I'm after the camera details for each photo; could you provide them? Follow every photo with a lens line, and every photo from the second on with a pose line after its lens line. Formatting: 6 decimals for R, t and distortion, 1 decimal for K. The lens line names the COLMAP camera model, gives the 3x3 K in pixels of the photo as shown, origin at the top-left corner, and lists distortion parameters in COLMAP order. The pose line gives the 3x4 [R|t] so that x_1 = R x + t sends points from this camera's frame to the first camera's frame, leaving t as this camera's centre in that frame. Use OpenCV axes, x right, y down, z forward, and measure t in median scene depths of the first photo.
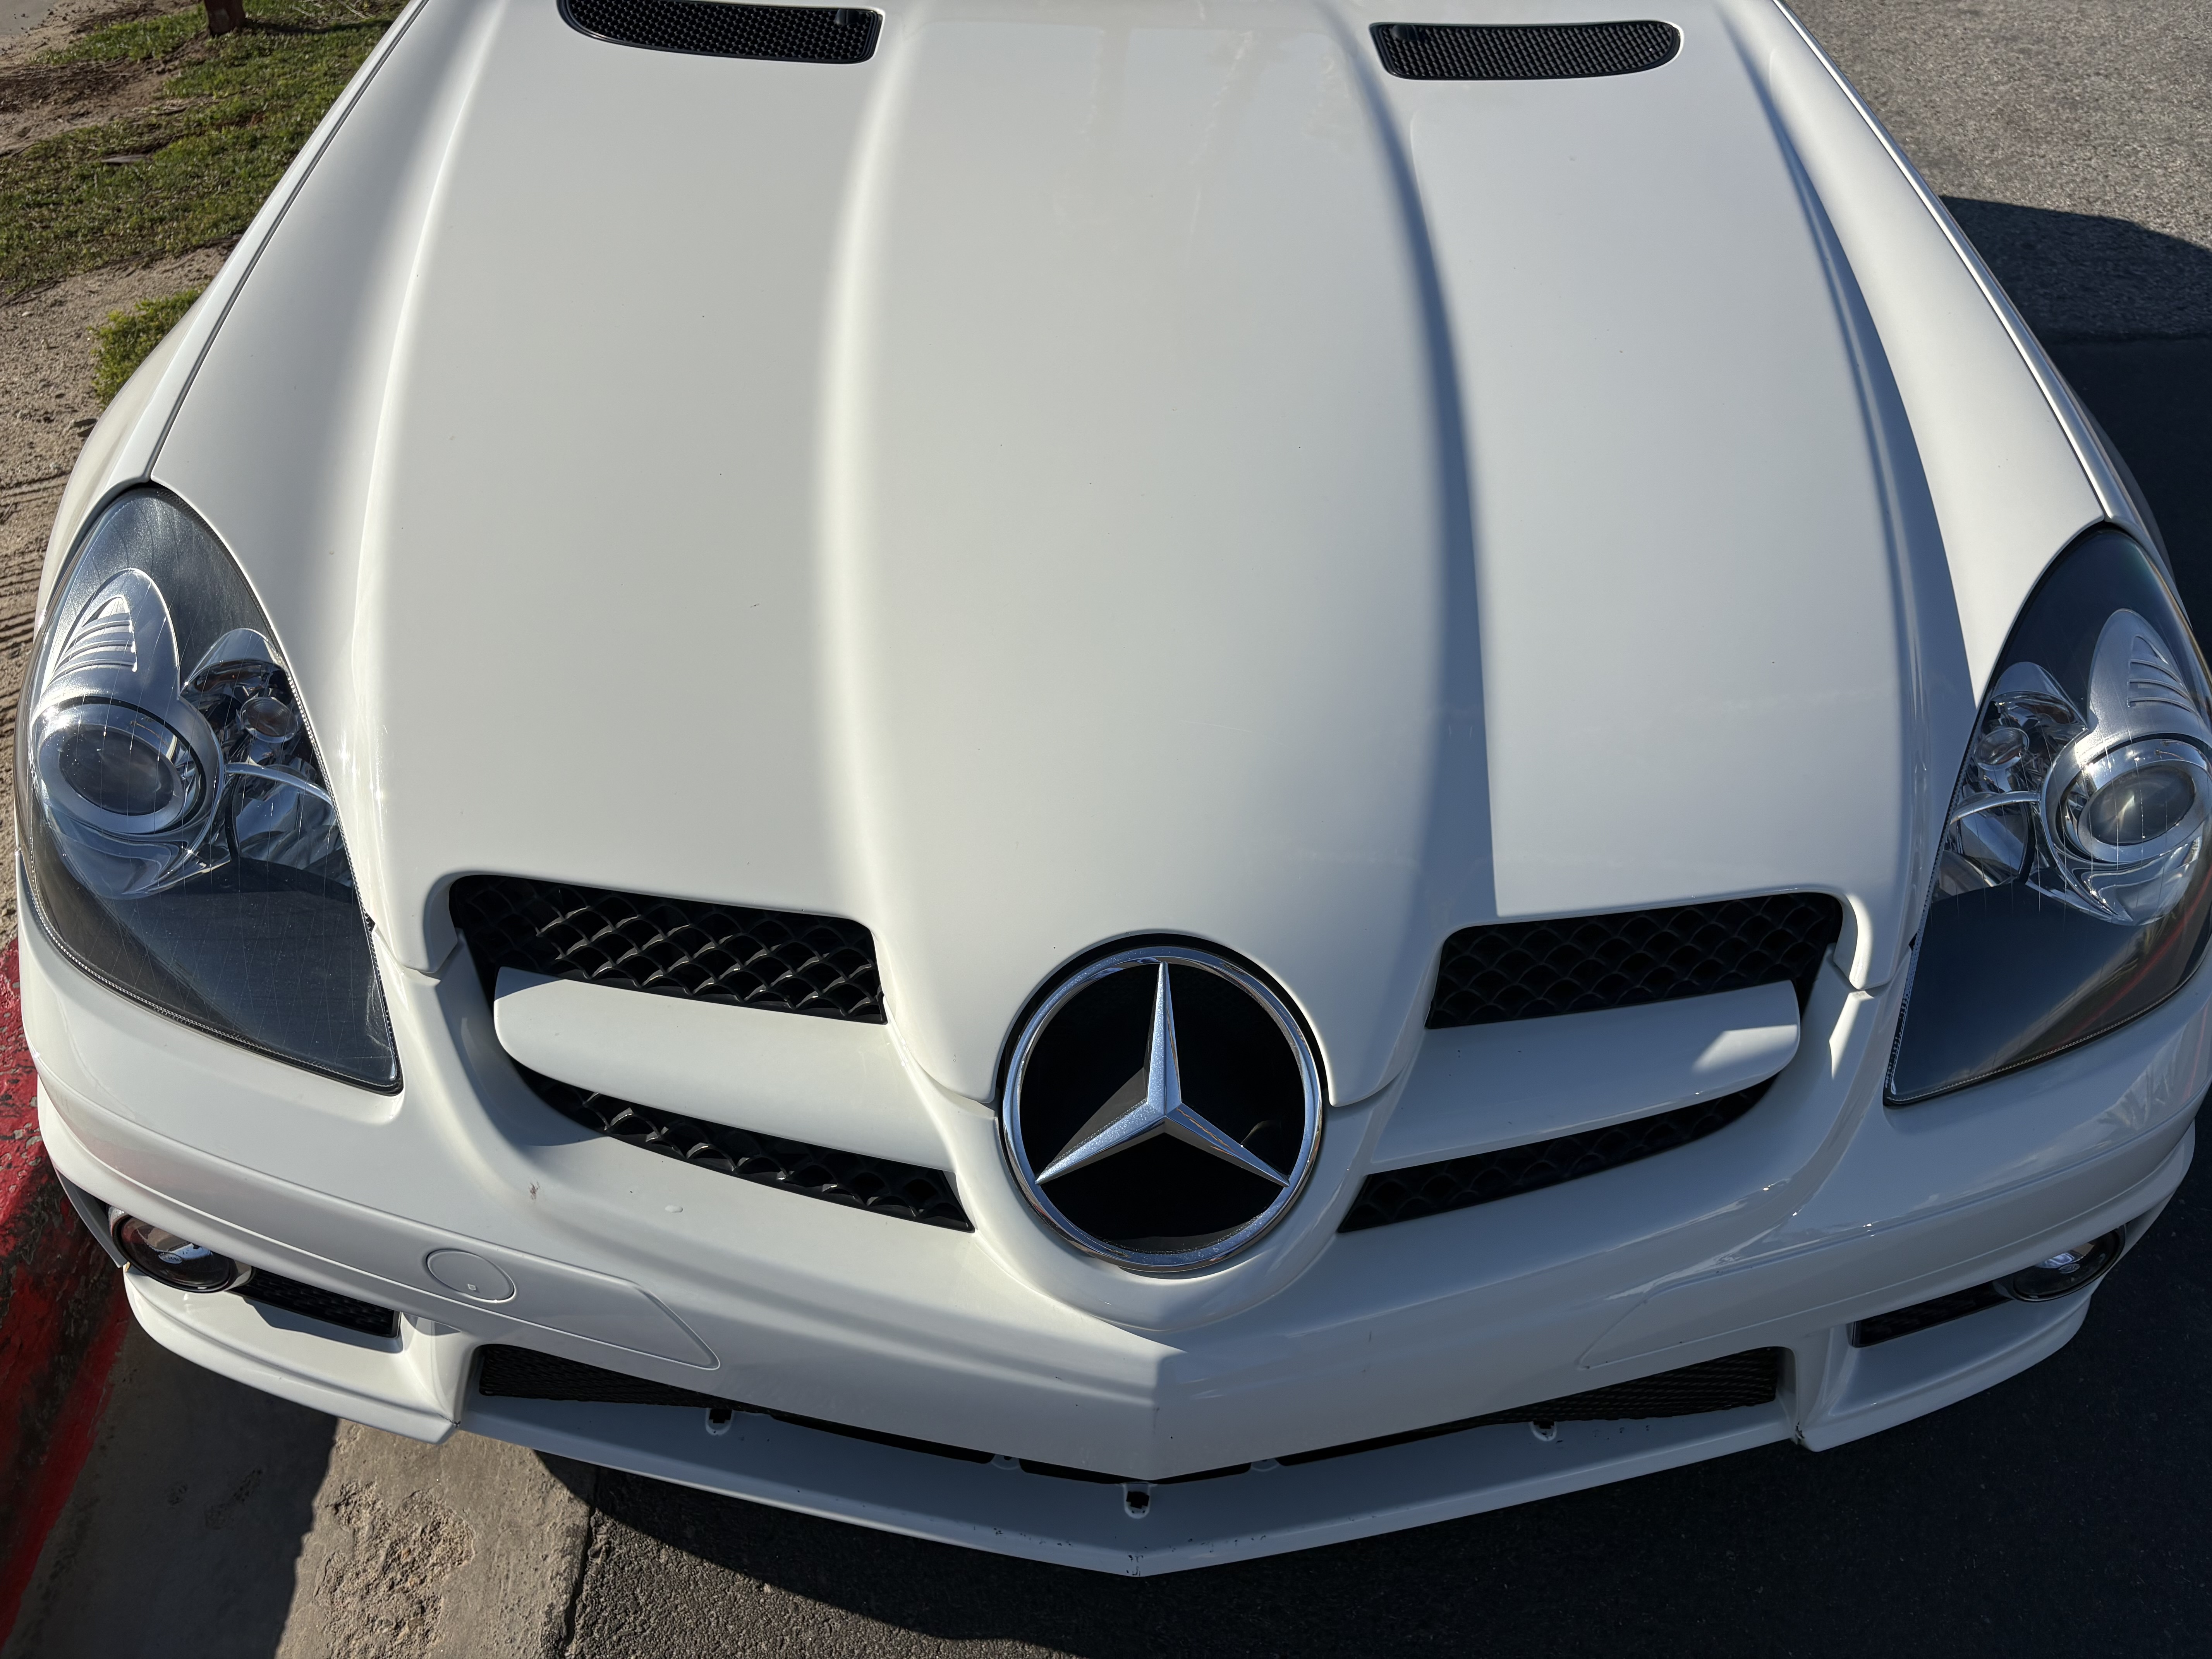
lens RADIAL K [[1668.2, 0, 1106.2], [0, 1668.2, 841.0], [0, 0, 1]] dist [0.052516, -0.061162]
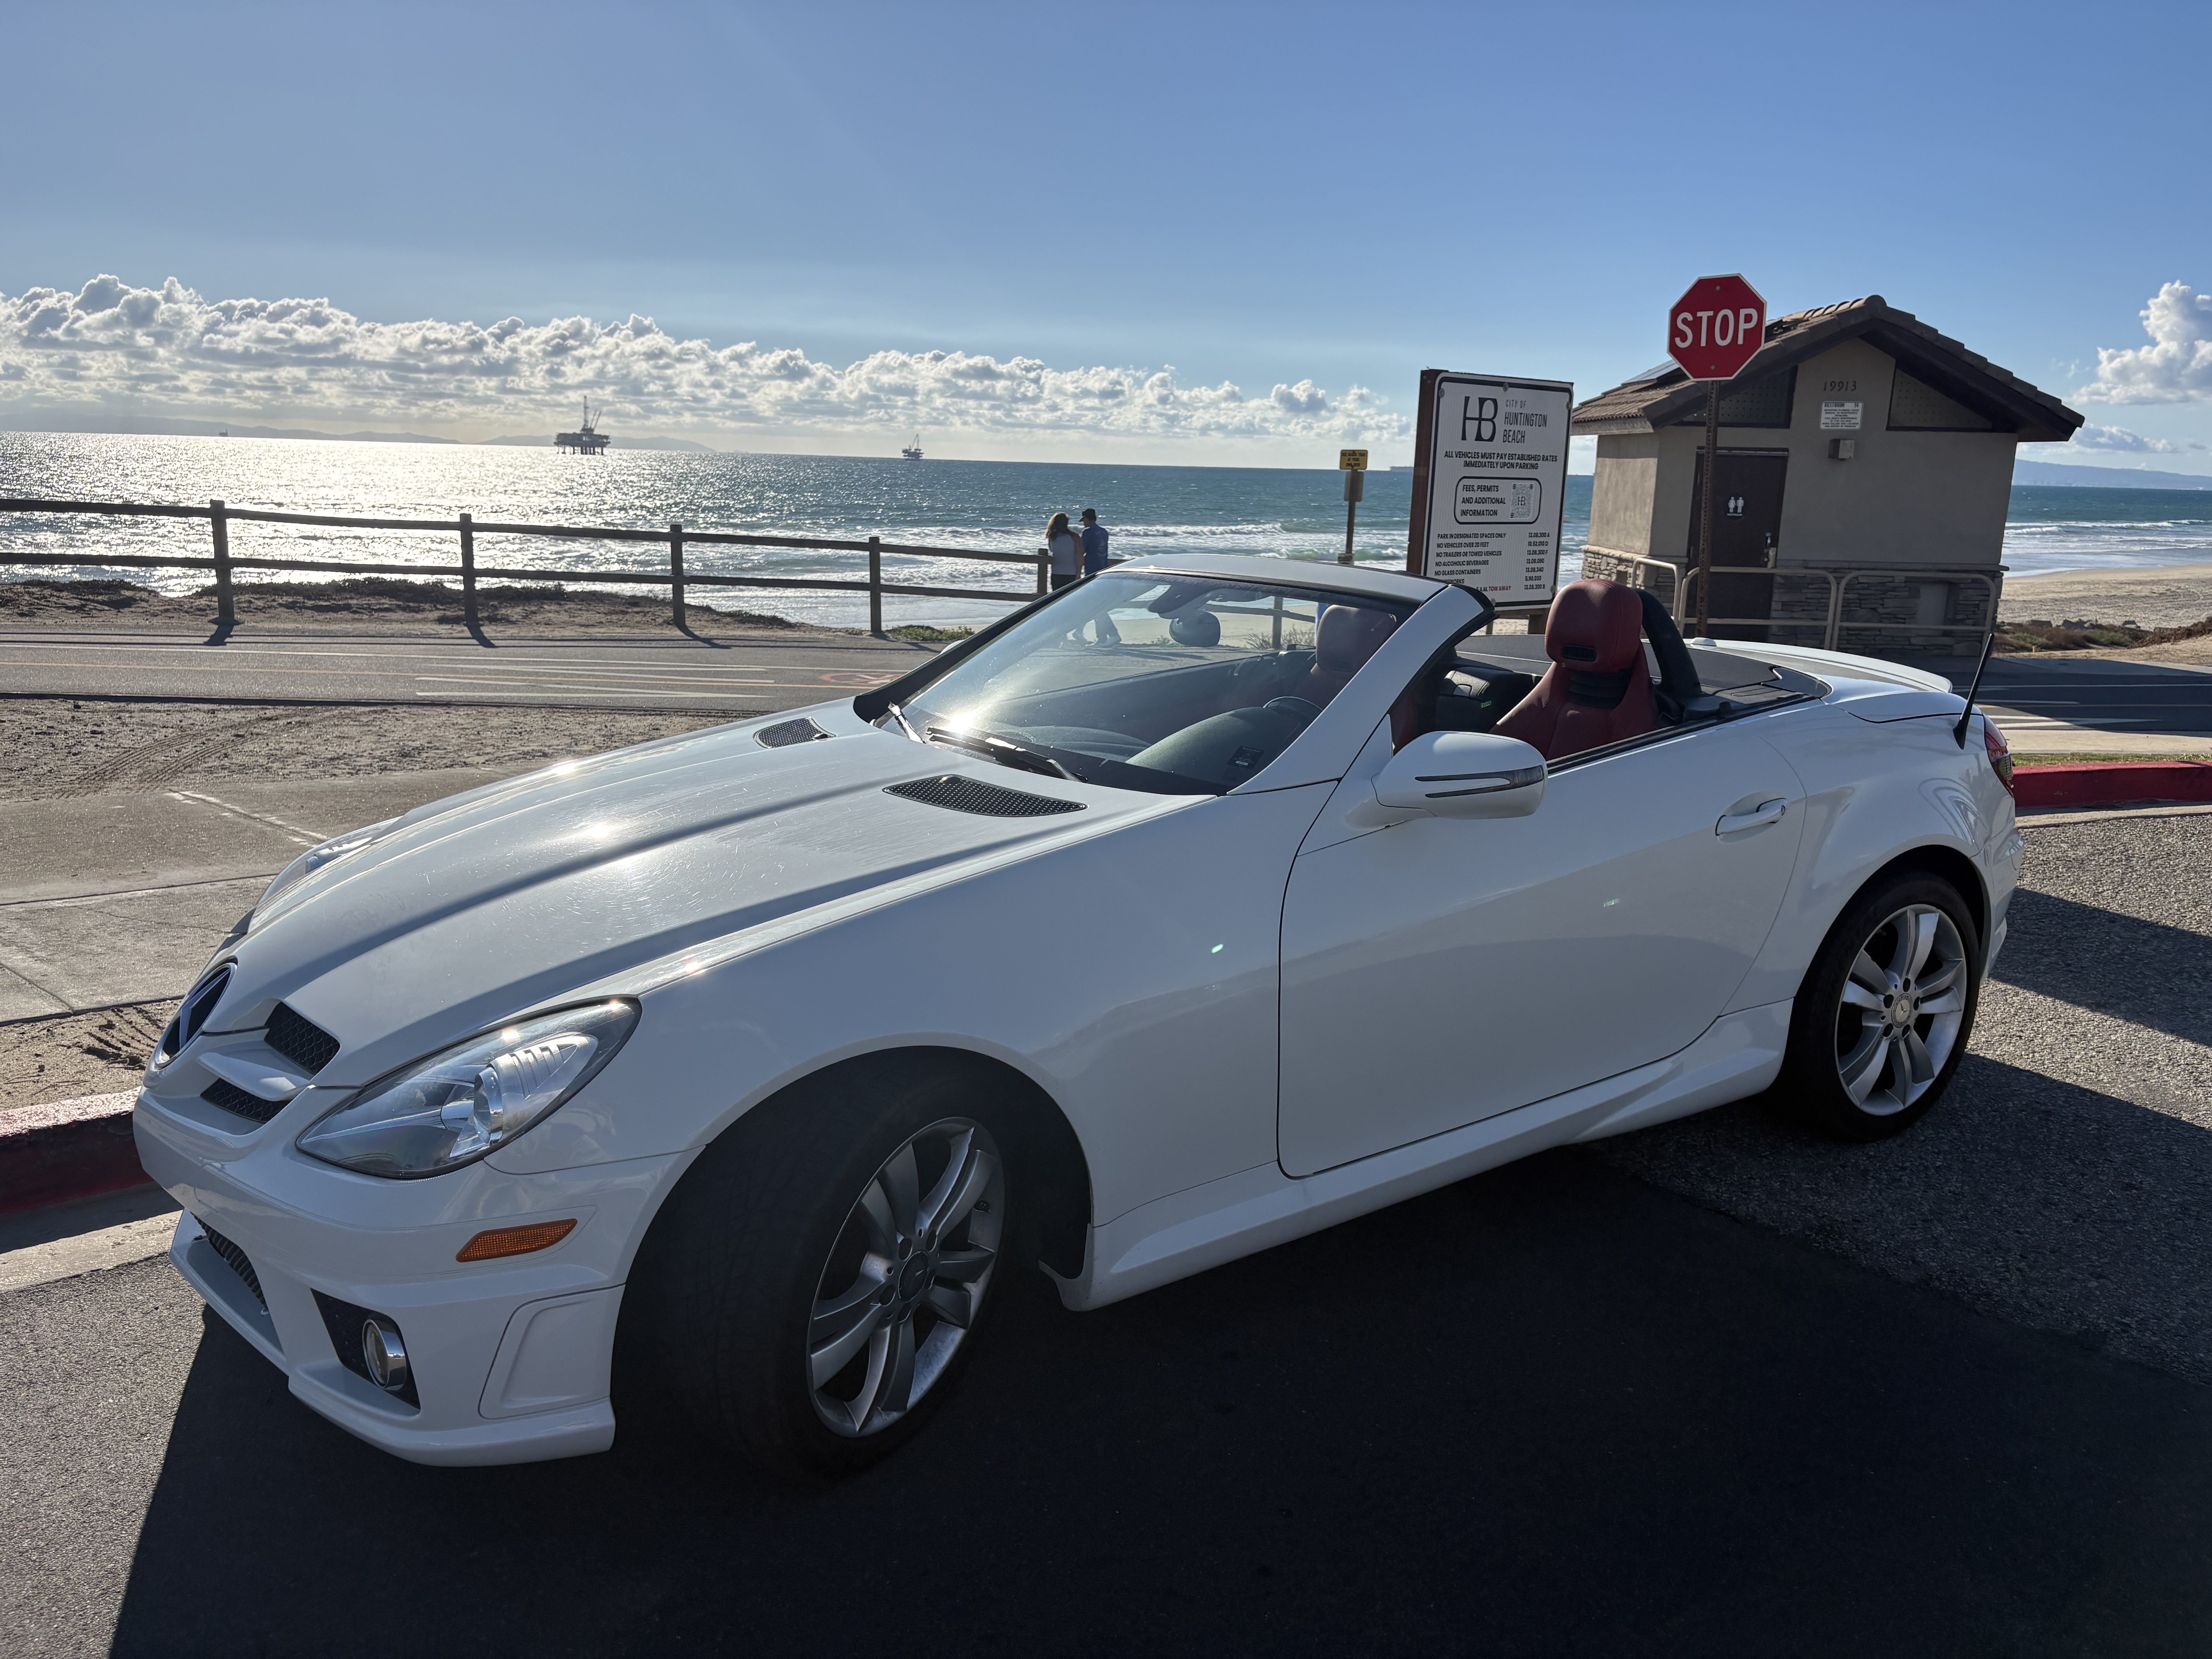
lens RADIAL K [[1683.5, 0, 1108.5], [0, 1683.5, 837.1], [0, 0, 1]] dist [-0.011671, 0.053724]
pose [[0.530942, 0.153363, -0.833415, 2.222114], [-0.522576, 0.833474, -0.179542, -0.260381], [0.667094, 0.530850, 0.522670, 0.293713]]
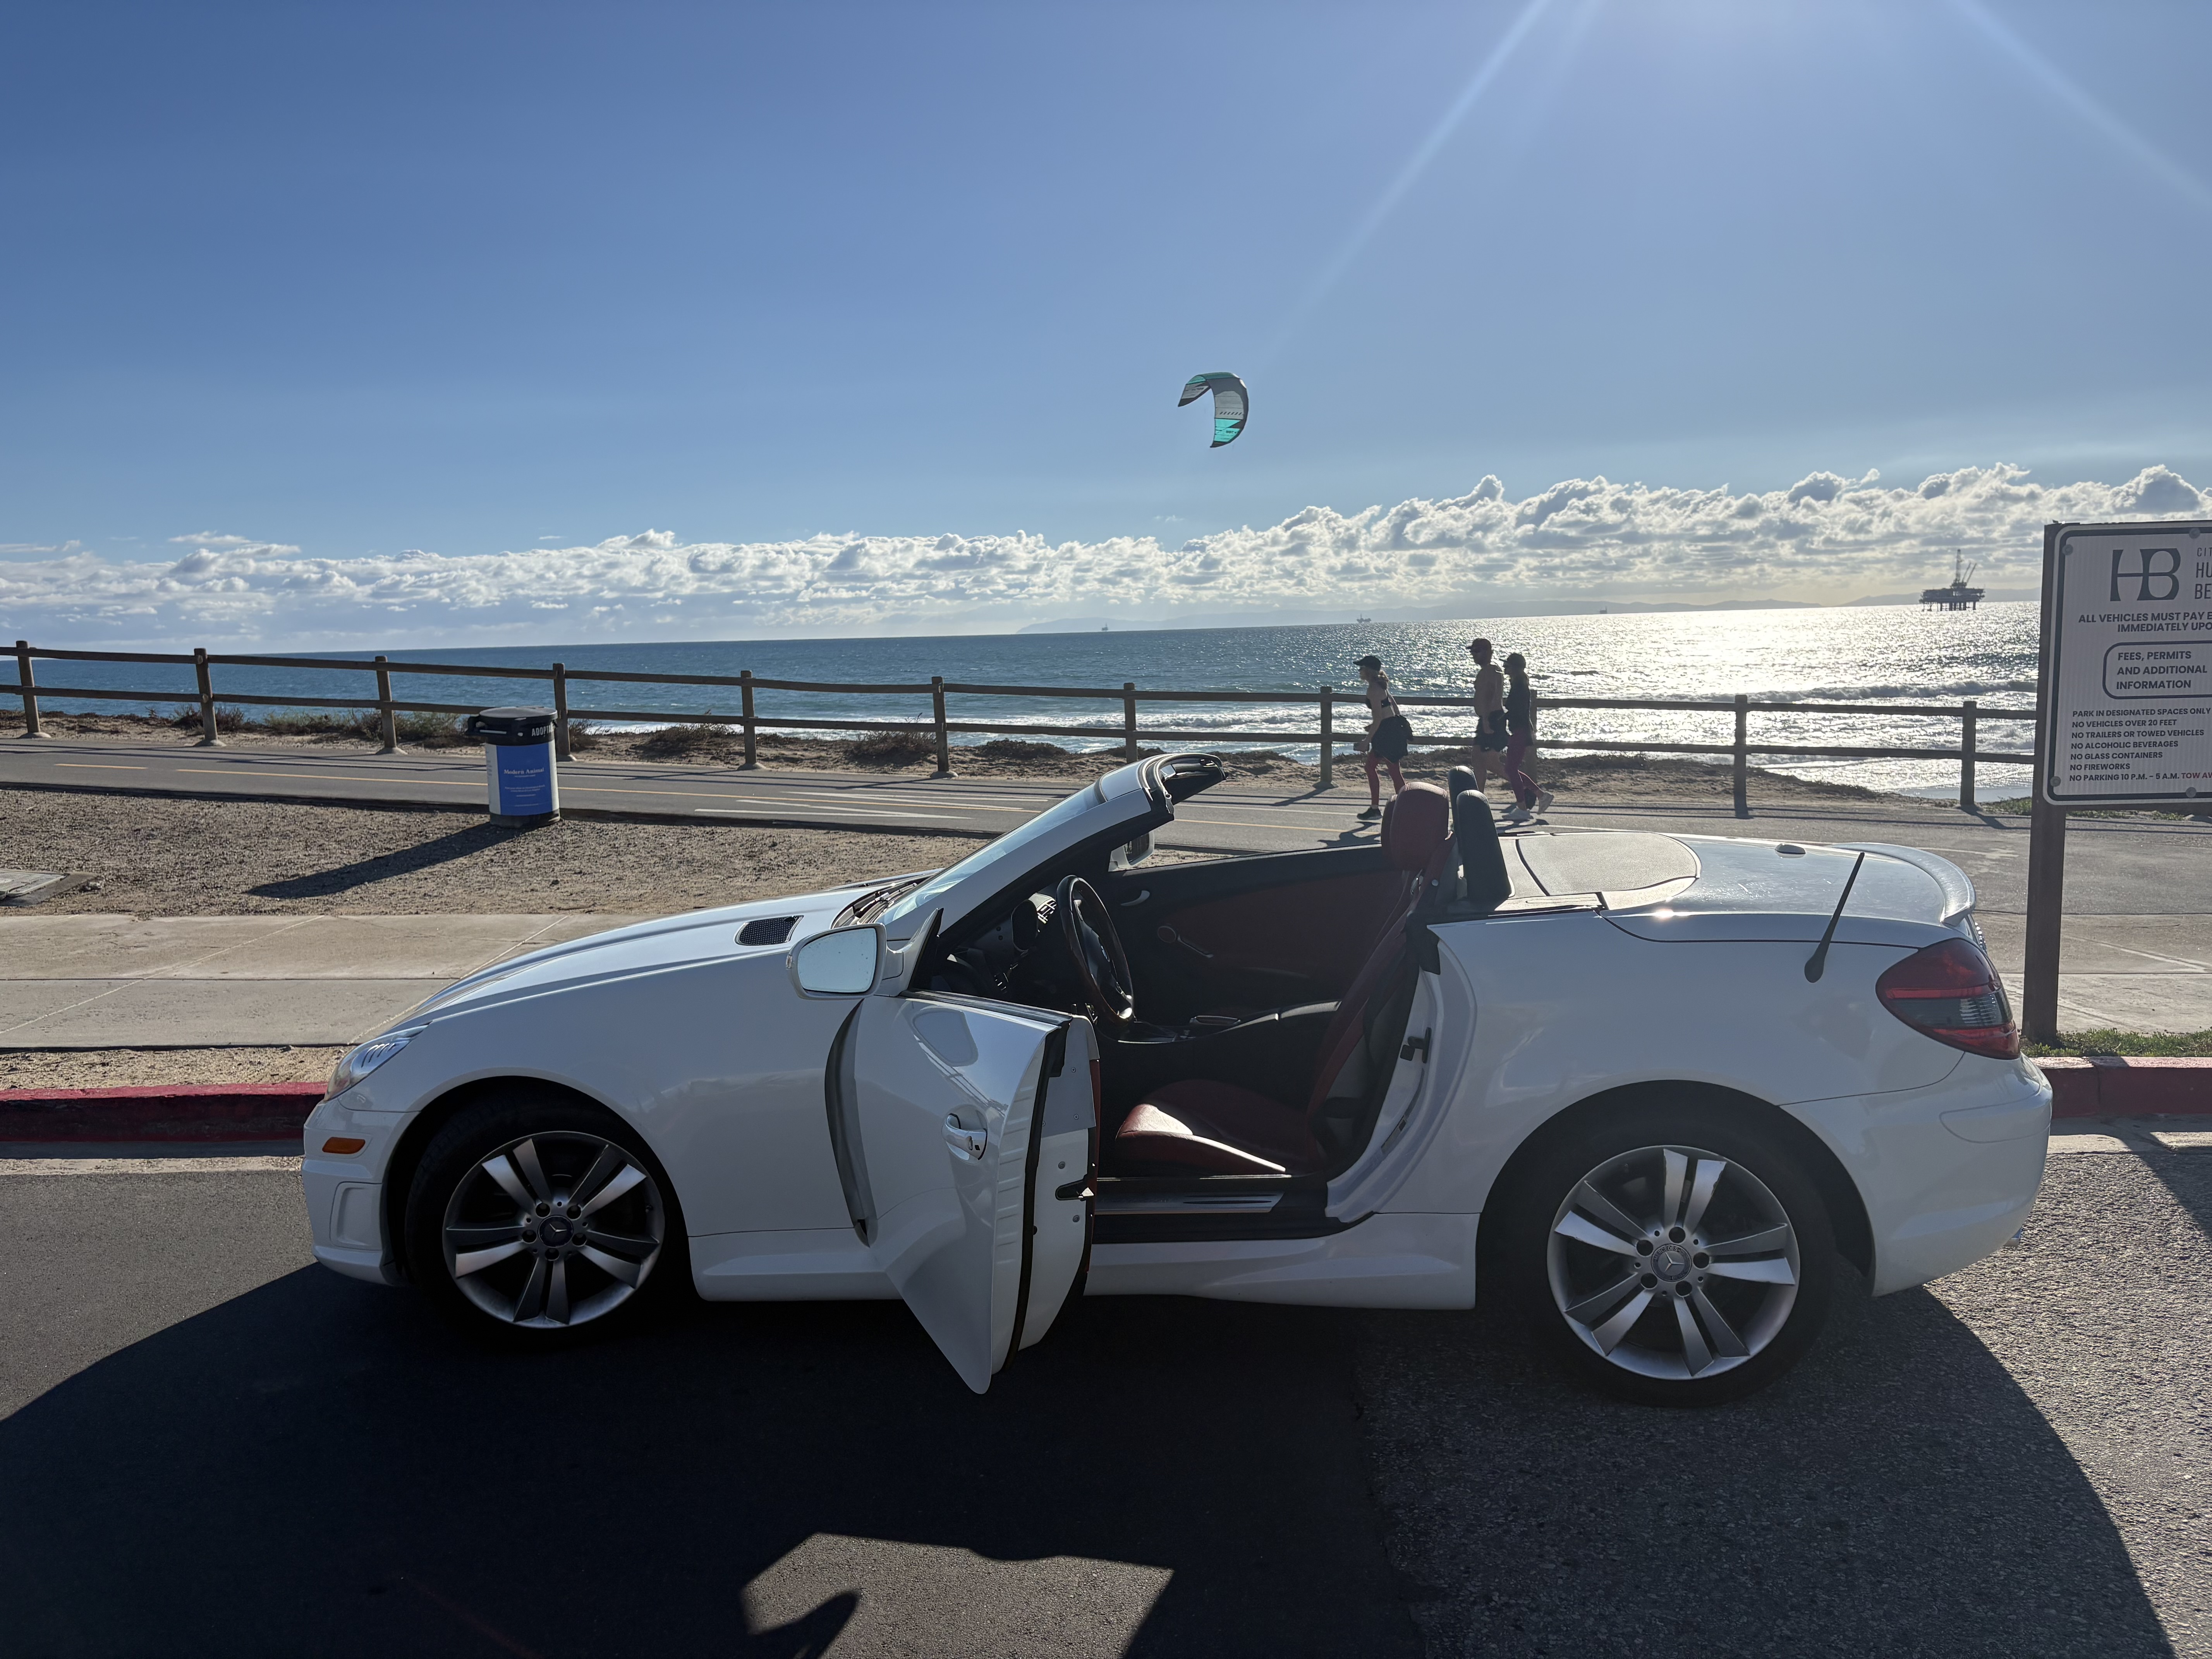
lens RADIAL K [[1674.7, 0, 1105.1], [0, 1674.7, 823.0], [0, 0, 1]] dist [0.041049, -0.041745]
pose [[-0.200322, 0.072316, -0.977058, 3.196652], [-0.585215, 0.790981, 0.178528, -1.667253], [0.785745, 0.607552, -0.116130, 1.994288]]
